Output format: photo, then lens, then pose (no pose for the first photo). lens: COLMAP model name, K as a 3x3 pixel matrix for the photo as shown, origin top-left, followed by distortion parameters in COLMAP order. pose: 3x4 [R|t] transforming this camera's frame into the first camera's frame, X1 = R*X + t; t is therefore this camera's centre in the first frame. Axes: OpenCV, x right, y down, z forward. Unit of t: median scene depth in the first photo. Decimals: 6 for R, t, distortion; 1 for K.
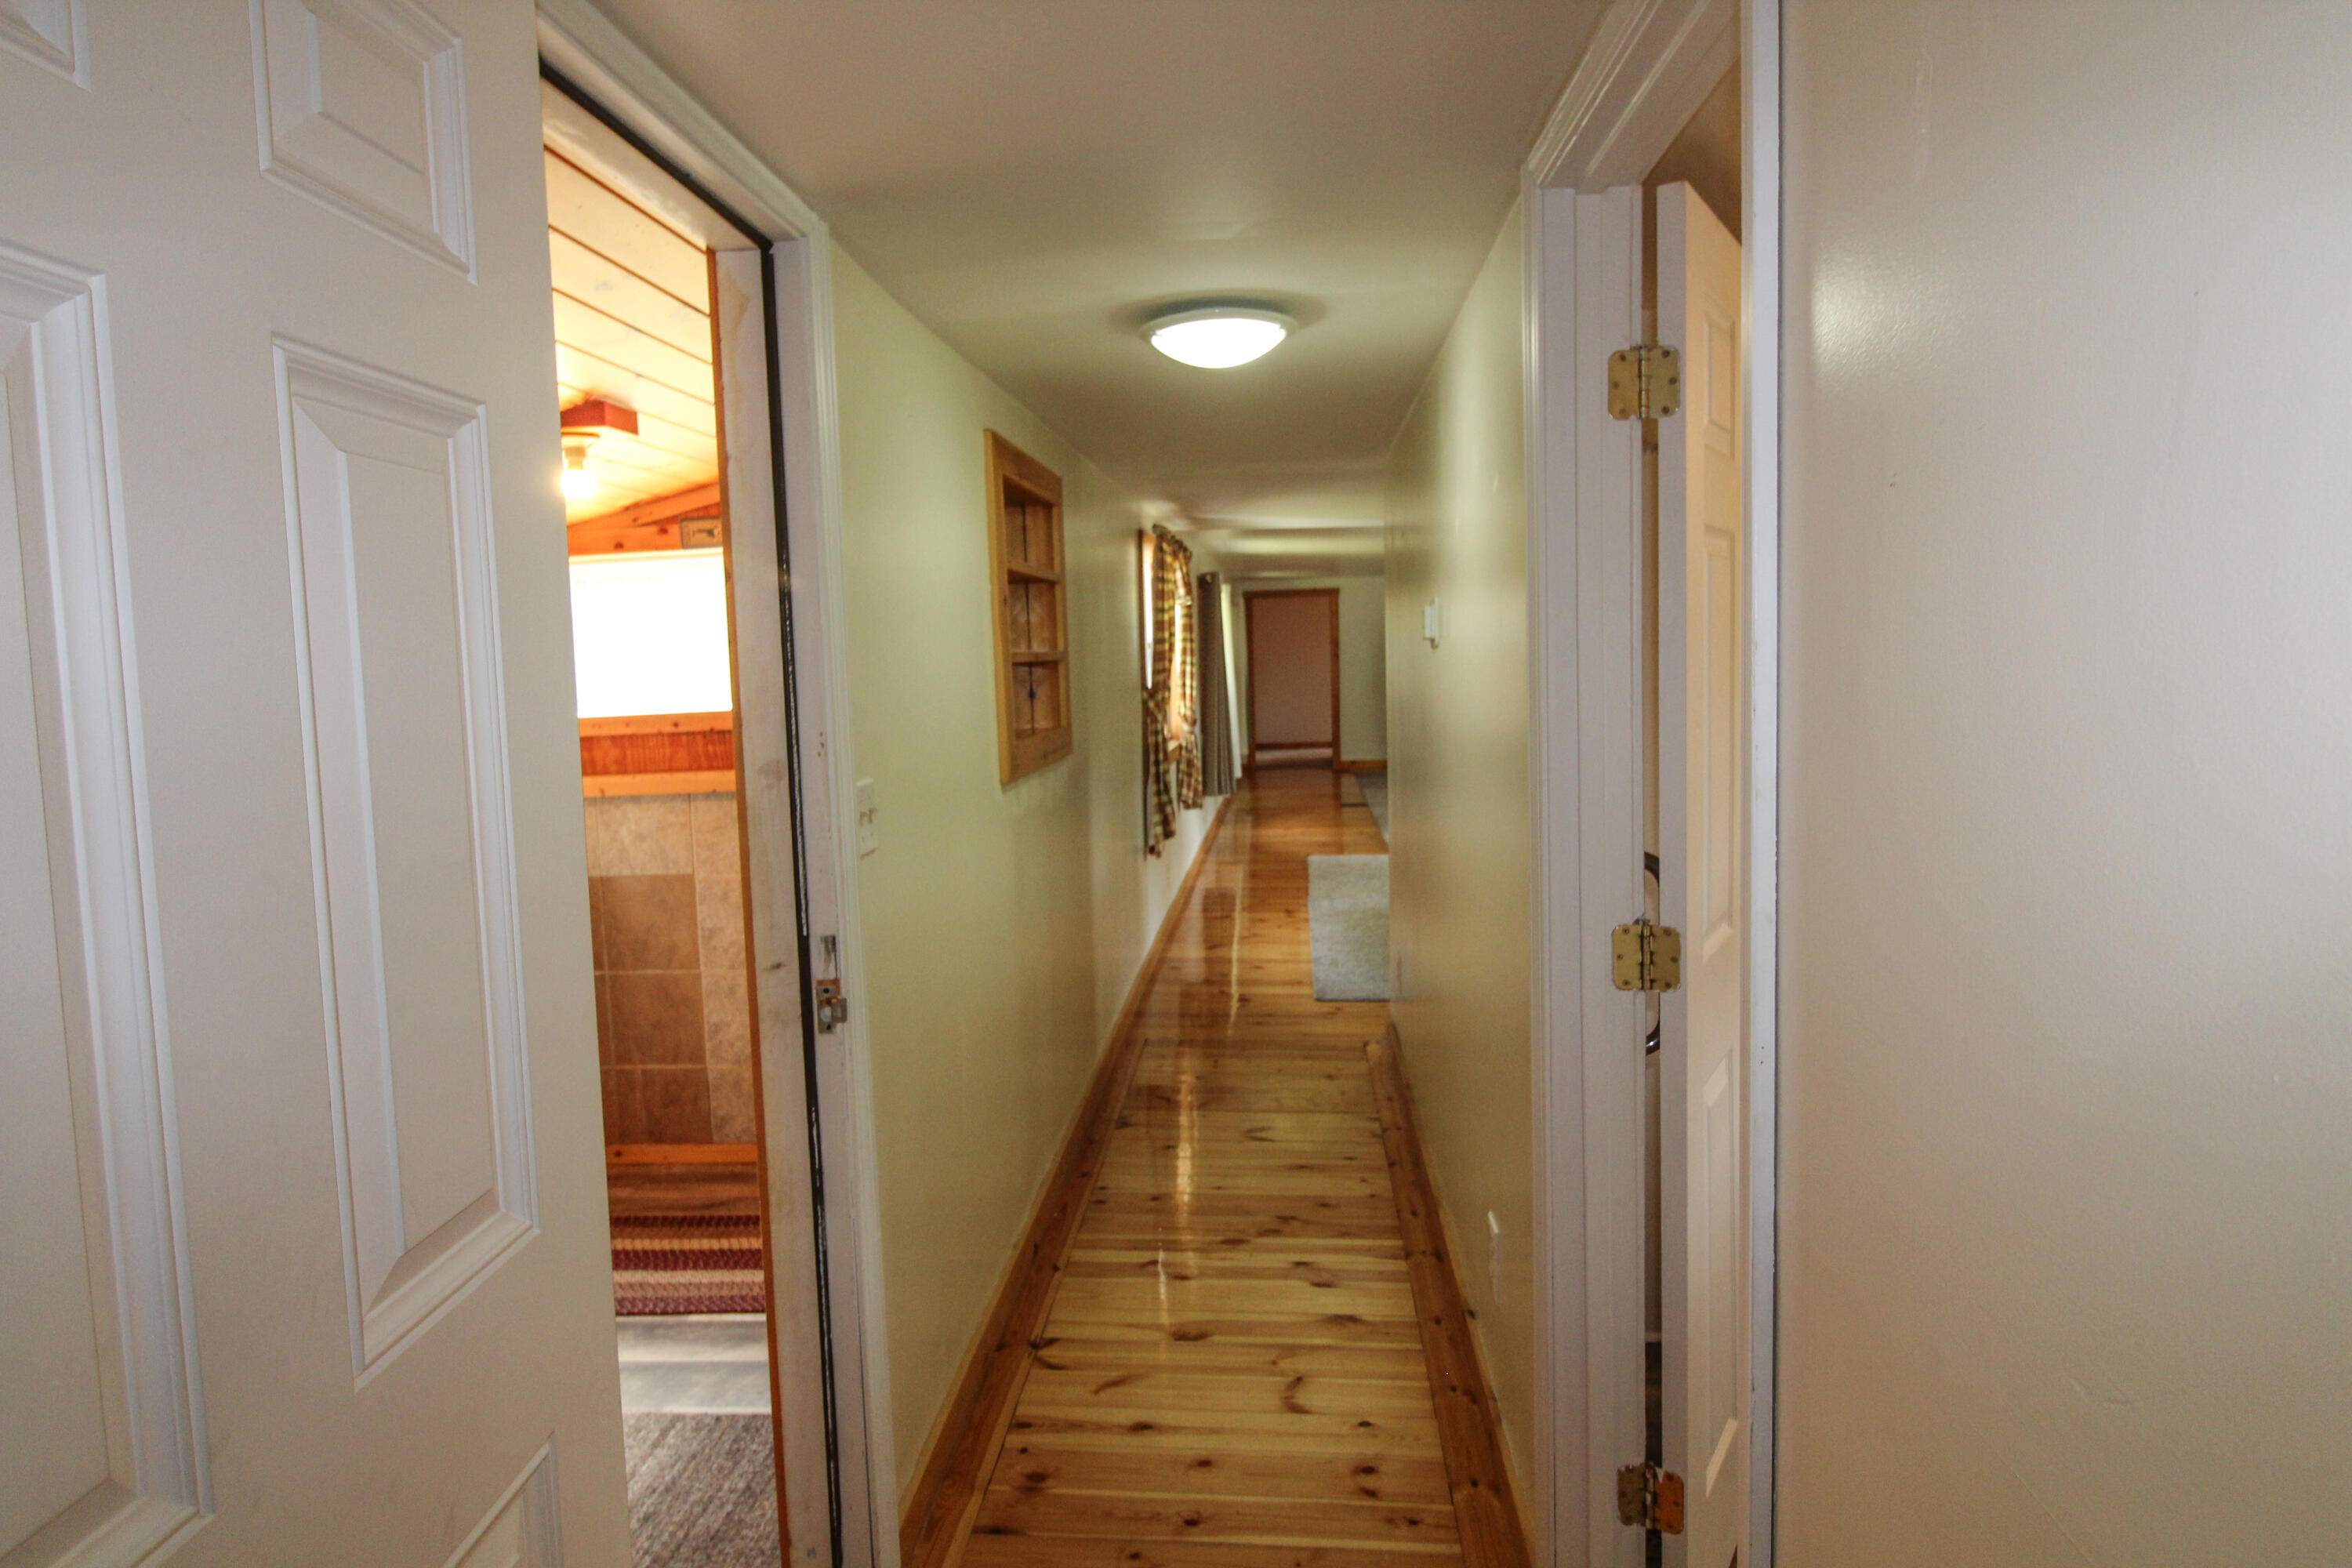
lens RADIAL K [[1352.2, 0, 1167.1], [0, 1352.2, 778.3], [0, 0, 1]] dist [0.029726, 0.000255]
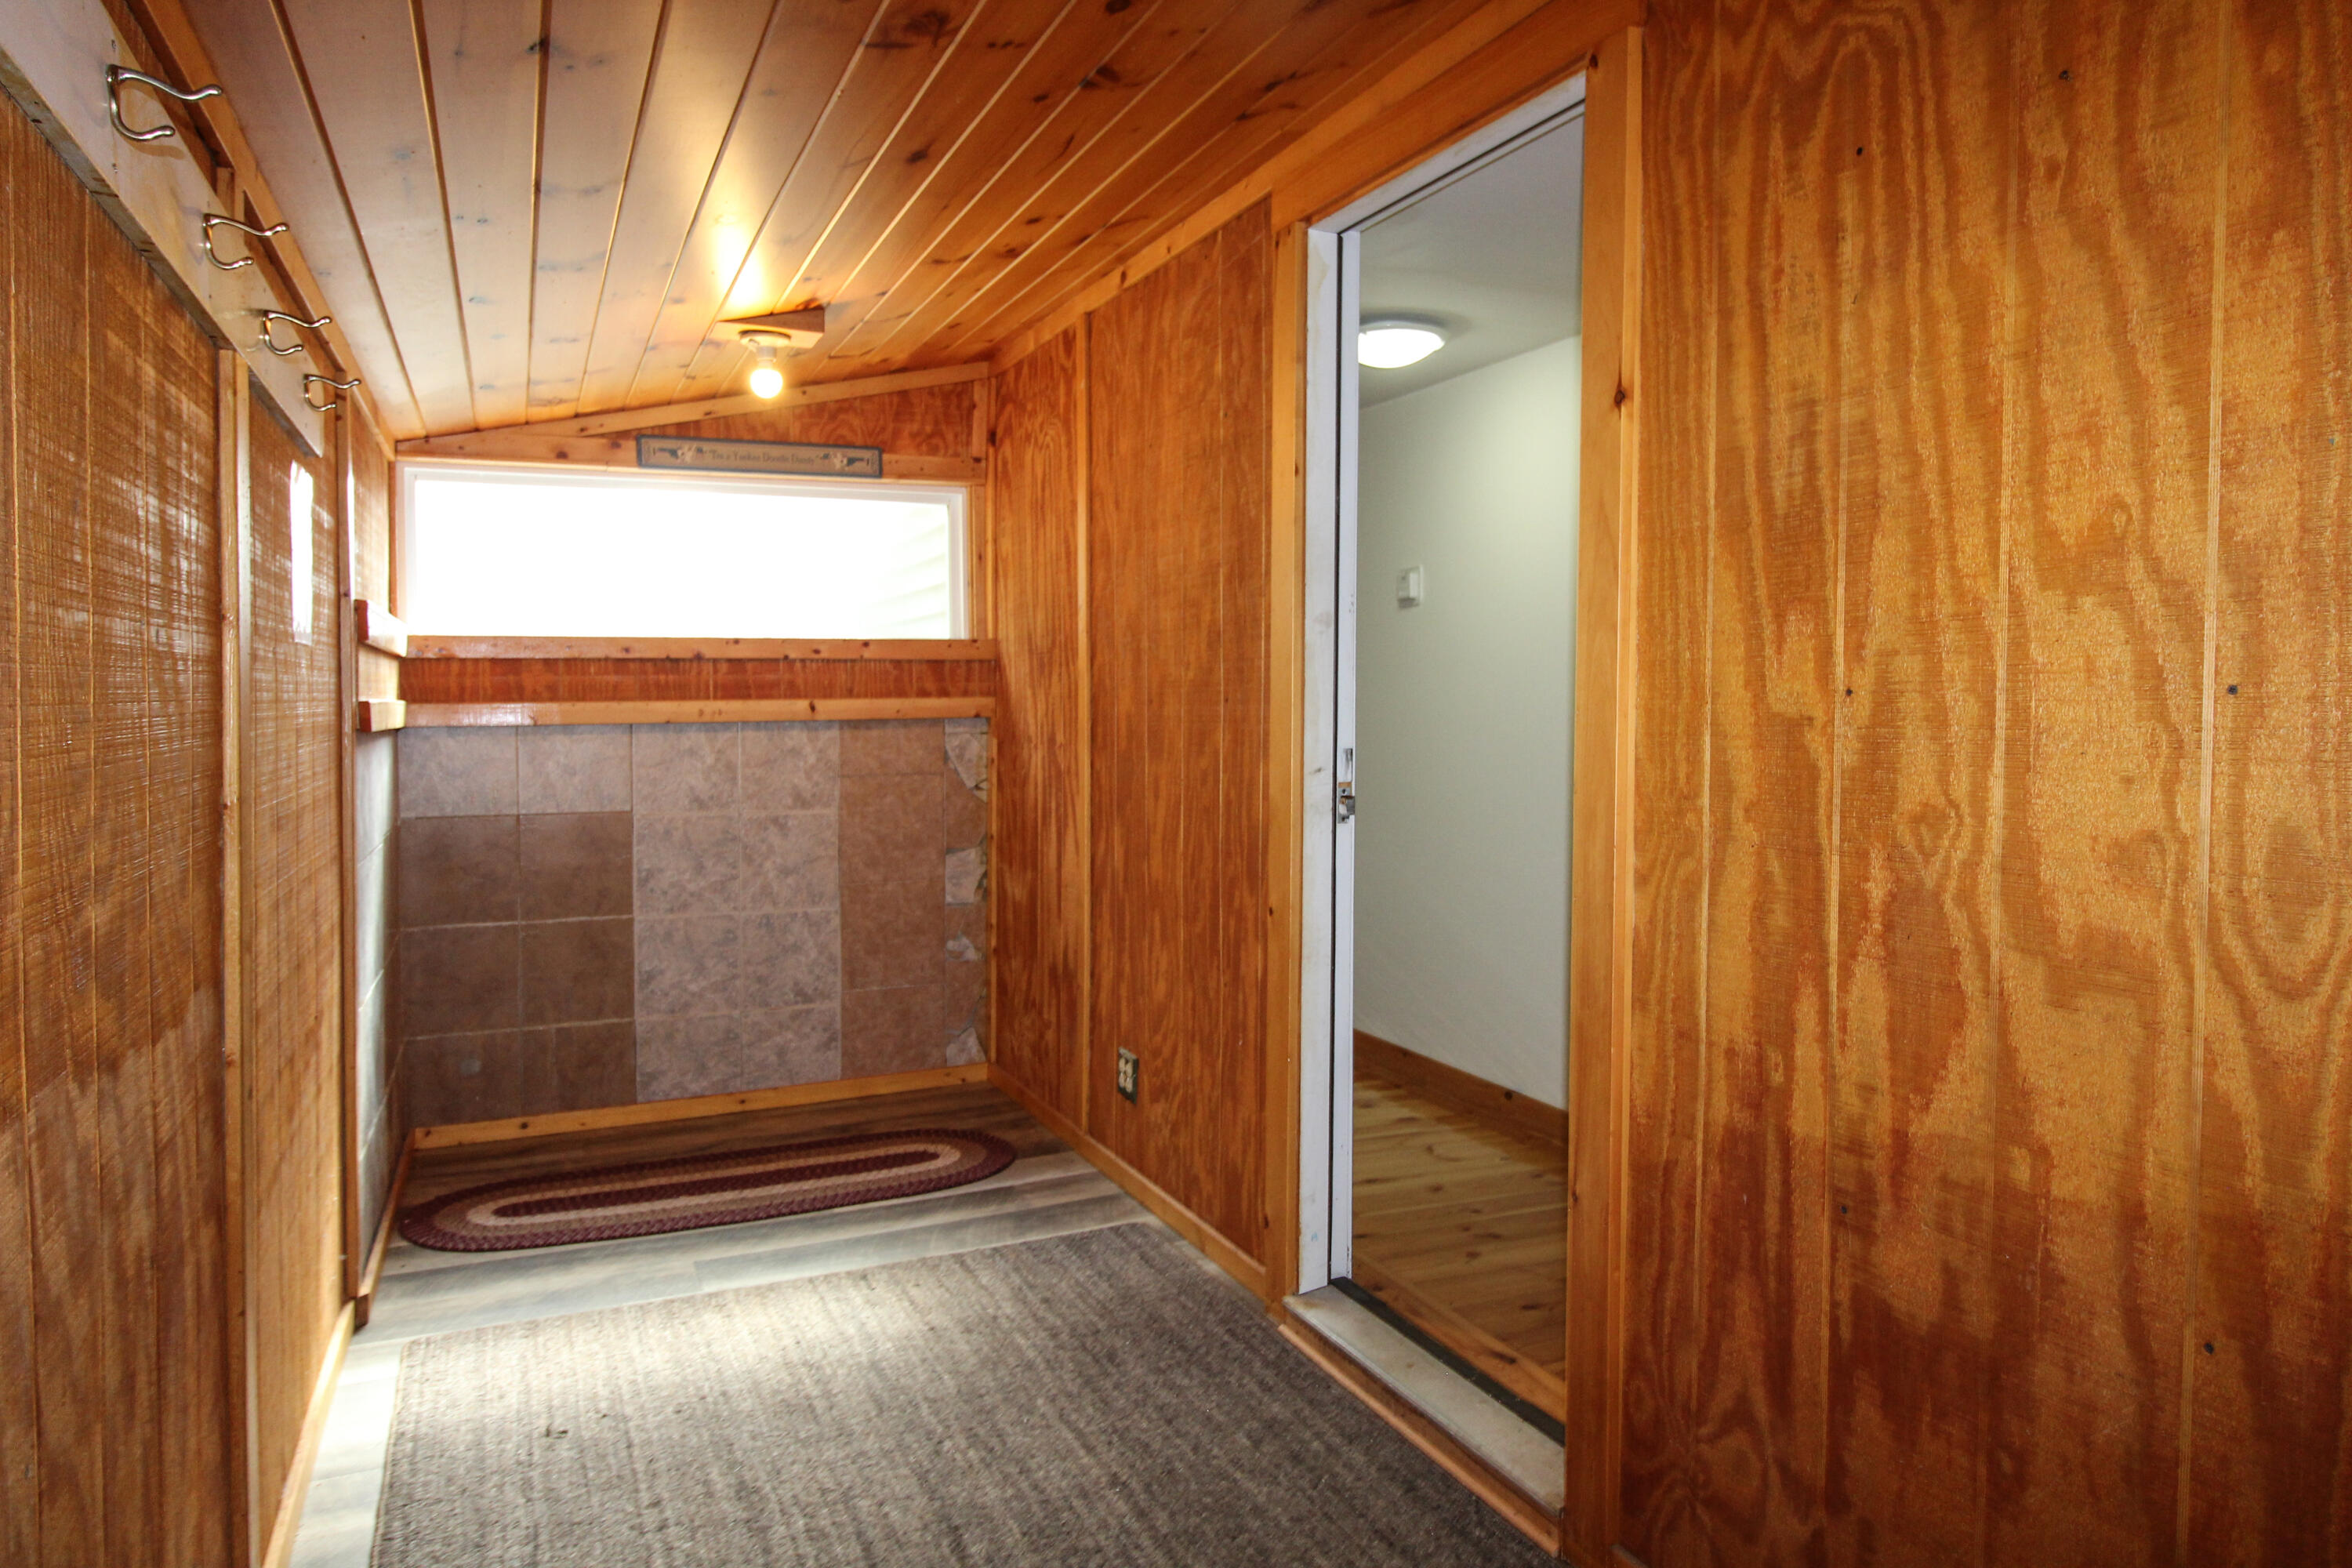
lens RADIAL K [[1495.5, 0, 1181.2], [0, 1495.5, 771.3], [0, 0, 1]] dist [0.002757, 0.000355]
pose [[0.870577, 0.009622, 0.491938, -0.534552], [0.015631, 0.998763, -0.047198, 0.099297], [-0.491783, 0.048779, 0.869350, -0.086840]]
